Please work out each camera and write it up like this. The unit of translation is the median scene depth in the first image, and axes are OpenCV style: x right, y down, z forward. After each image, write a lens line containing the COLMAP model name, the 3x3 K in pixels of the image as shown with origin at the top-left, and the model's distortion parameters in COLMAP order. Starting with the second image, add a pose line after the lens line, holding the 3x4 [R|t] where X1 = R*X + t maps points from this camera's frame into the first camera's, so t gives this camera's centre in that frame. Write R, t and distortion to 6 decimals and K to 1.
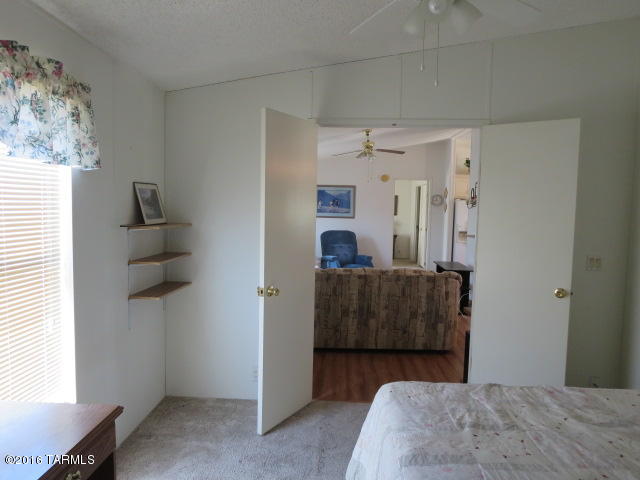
lens RADIAL K [[451.0, 0, 317.2], [0, 451.0, 239.6], [0, 0, 1]] dist [-0.032206, 0.008089]
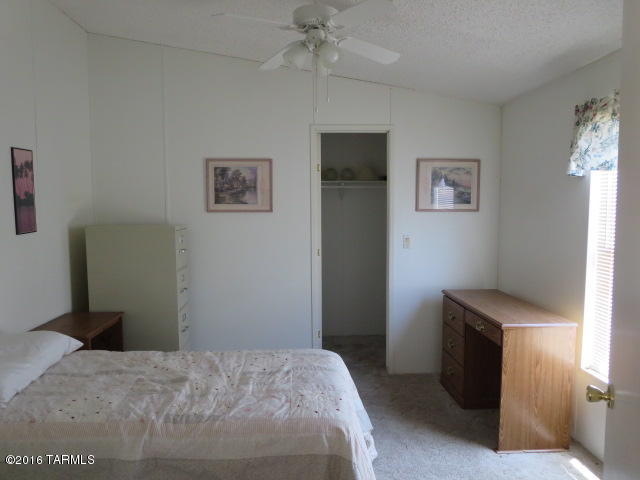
lens RADIAL K [[451.0, 0, 317.4], [0, 451.0, 238.7], [0, 0, 1]] dist [-0.032206, 0.008089]
pose [[-0.996126, -0.003096, -0.087881, 0.204783], [-0.015422, 0.990043, 0.139919, -0.082875], [0.086572, 0.140732, -0.986255, 1.294553]]
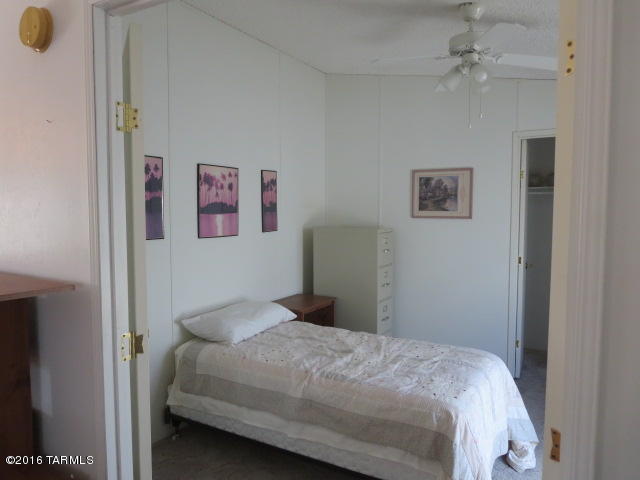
lens RADIAL K [[451.0, 0, 319.8], [0, 451.0, 238.8], [0, 0, 1]] dist [-0.032206, 0.008089]
pose [[-0.881352, -0.043534, 0.470451, -0.006698], [0.020104, 0.991388, 0.129404, -0.098497], [-0.472033, 0.123508, -0.872886, 1.389142]]
